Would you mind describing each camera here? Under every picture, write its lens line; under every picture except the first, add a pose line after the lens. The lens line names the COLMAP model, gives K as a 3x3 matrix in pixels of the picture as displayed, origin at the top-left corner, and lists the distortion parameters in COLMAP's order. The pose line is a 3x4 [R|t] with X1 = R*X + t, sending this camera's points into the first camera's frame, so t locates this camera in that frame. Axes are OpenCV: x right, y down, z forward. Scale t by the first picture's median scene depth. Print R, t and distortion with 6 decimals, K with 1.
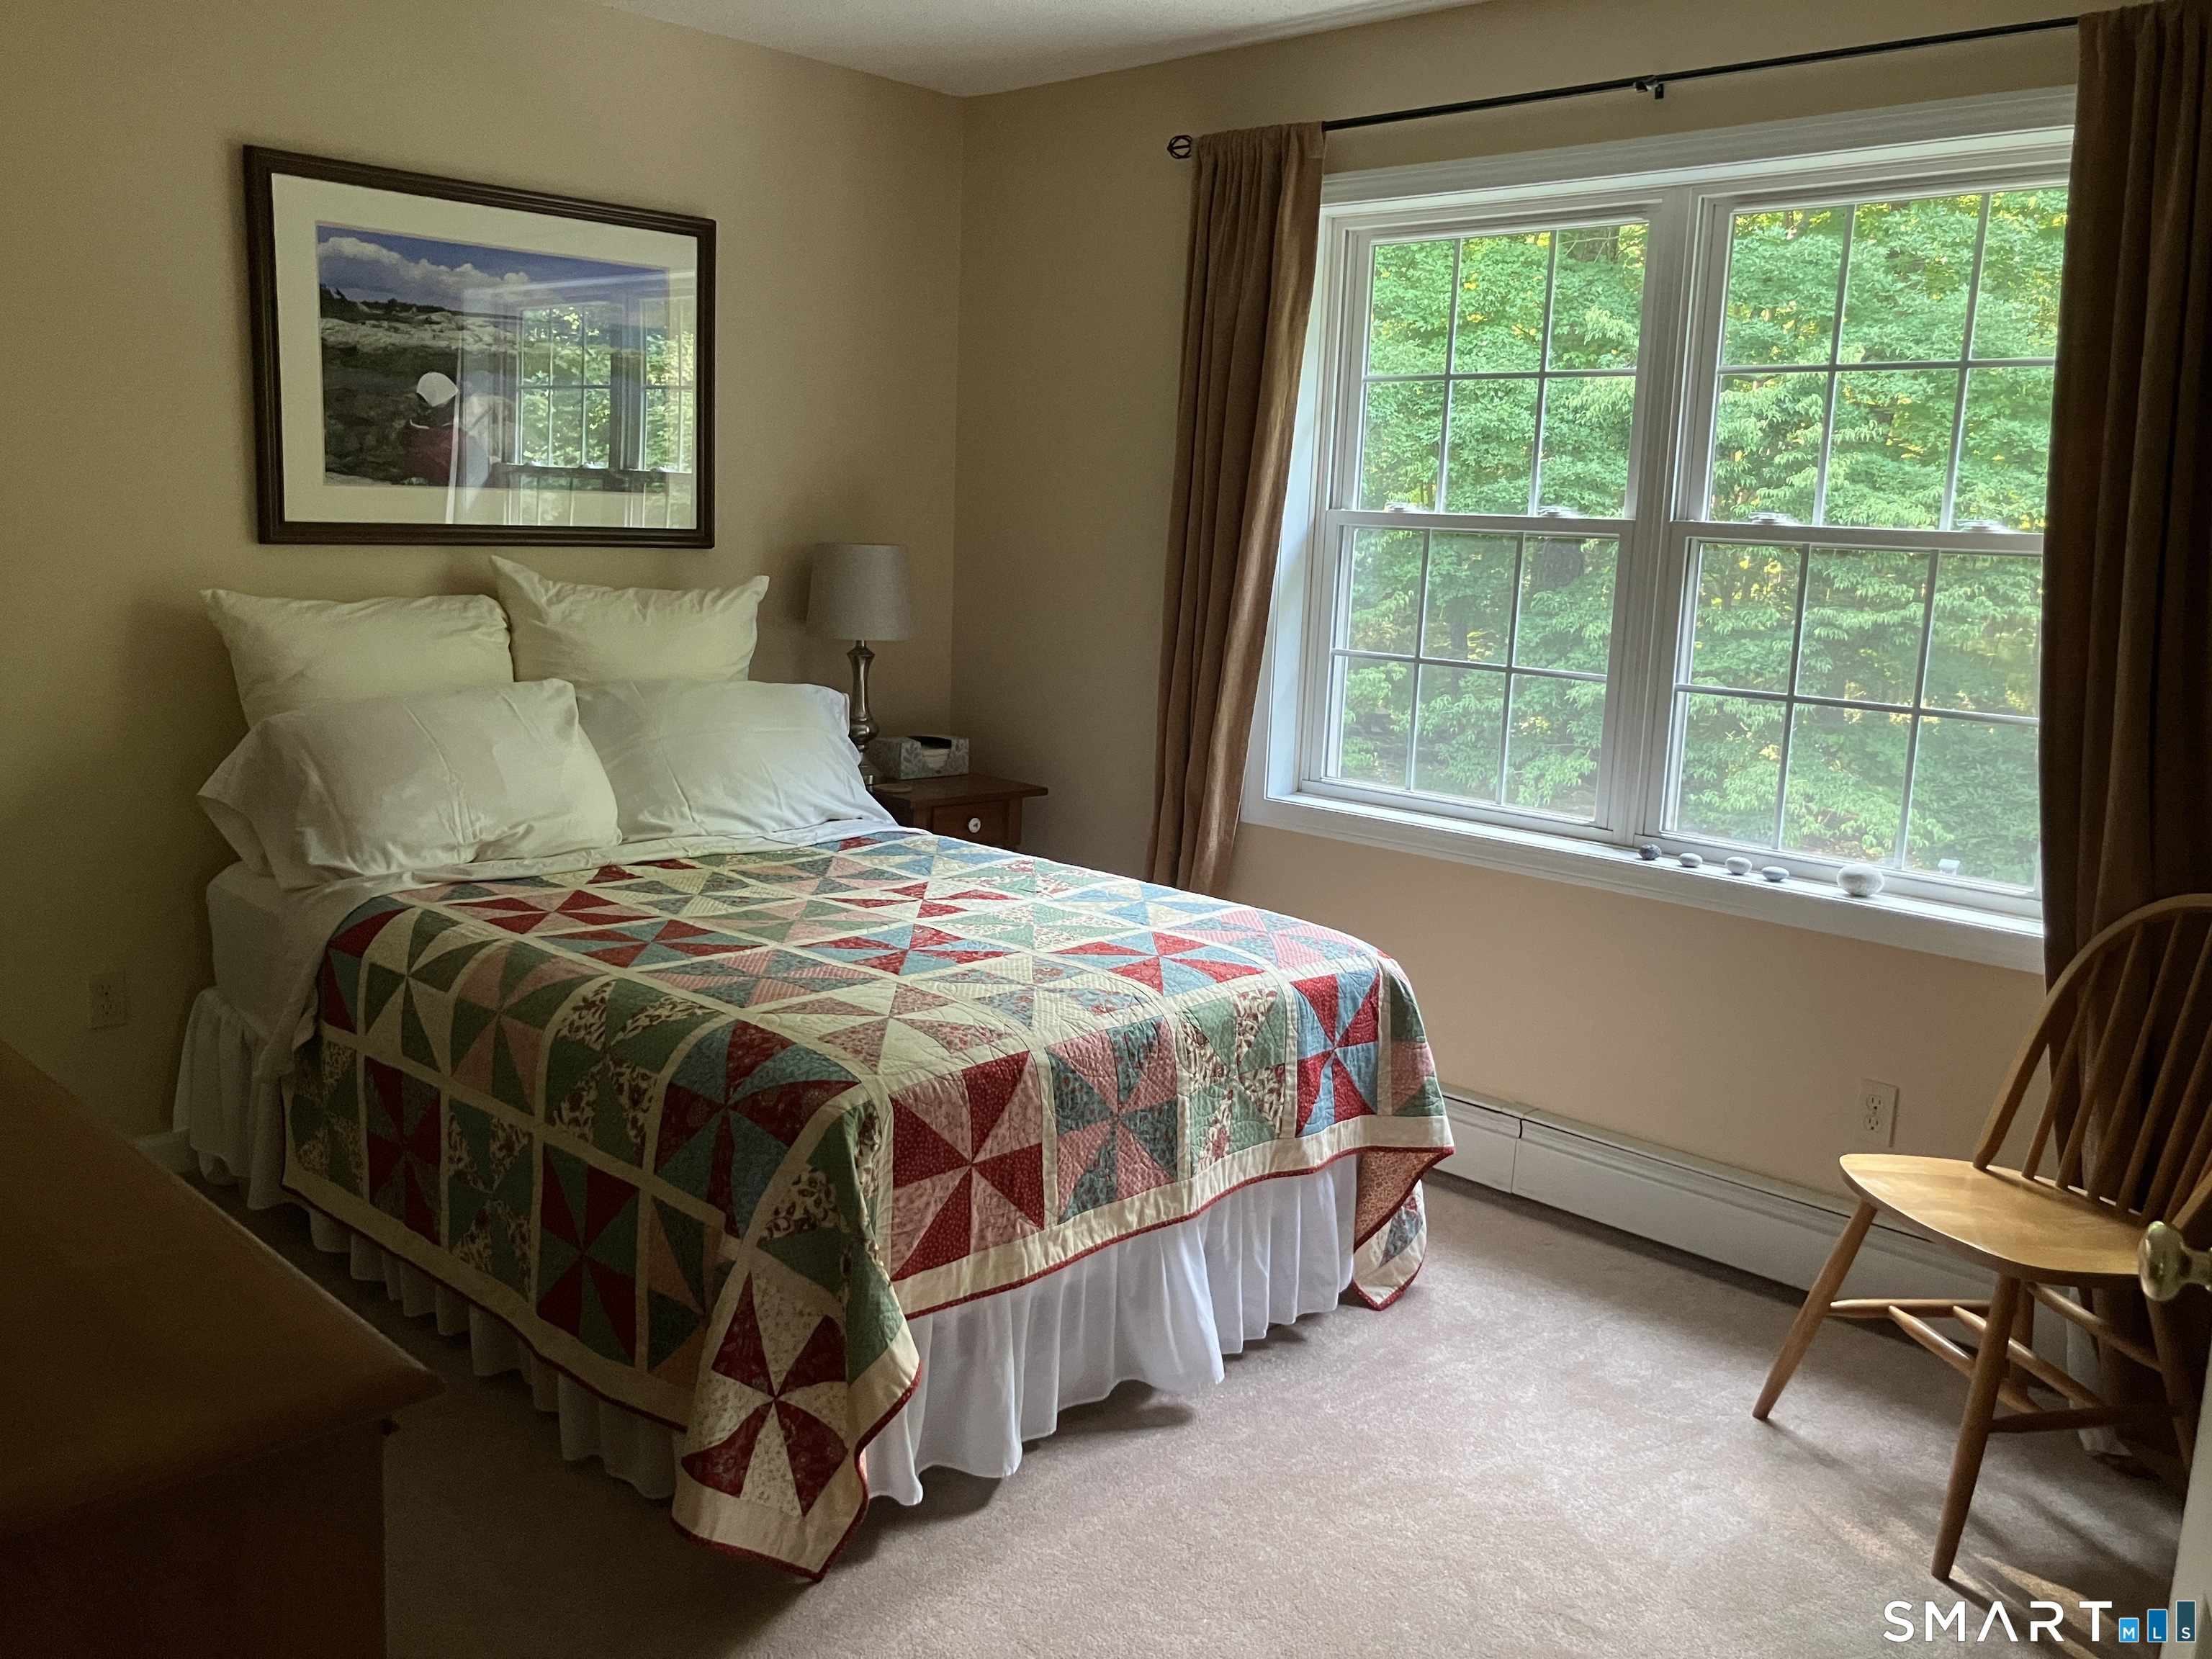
lens RADIAL K [[1826.0, 0, 1121.6], [0, 1826.0, 819.1], [0, 0, 1]] dist [0.157437, -0.205211]
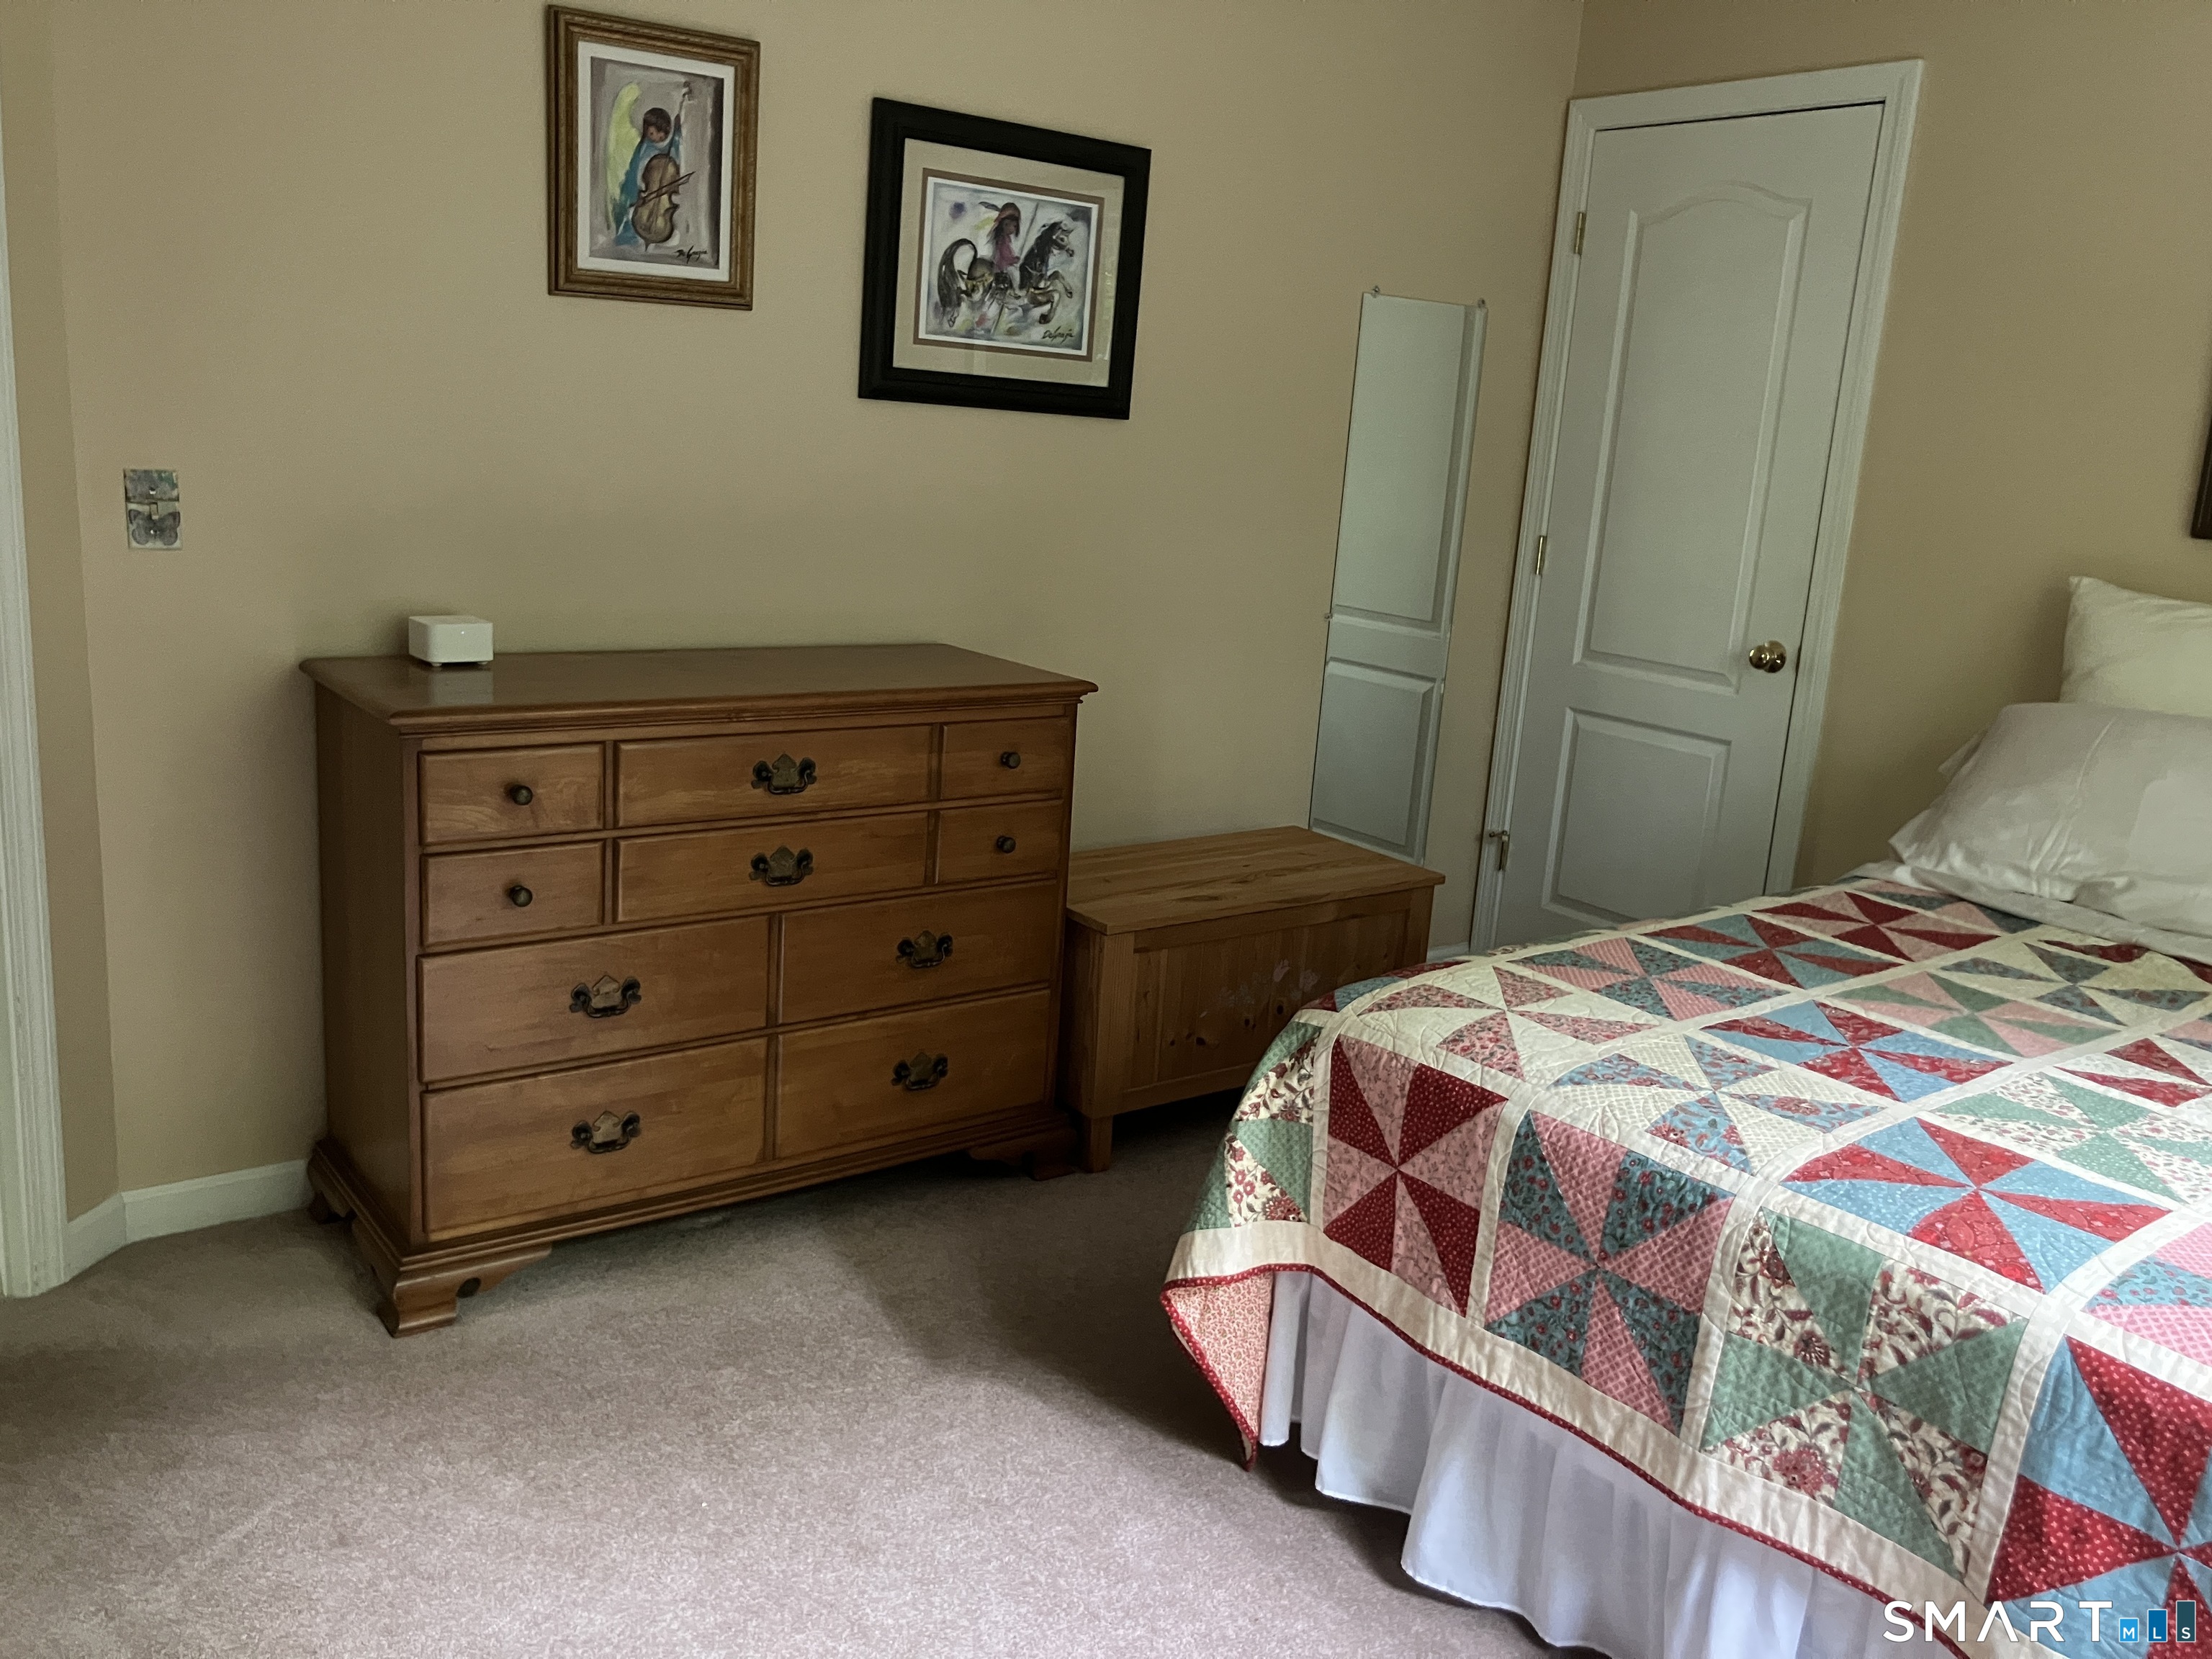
lens RADIAL K [[1873.0, 0, 1106.0], [0, 1873.0, 829.5], [0, 0, 1]] dist [0.035978, 0.001230]
pose [[-0.165560, 0.169395, -0.971543, 0.714045], [-0.236727, 0.949509, 0.205894, -0.105222], [0.957366, 0.264078, -0.117100, 0.857979]]
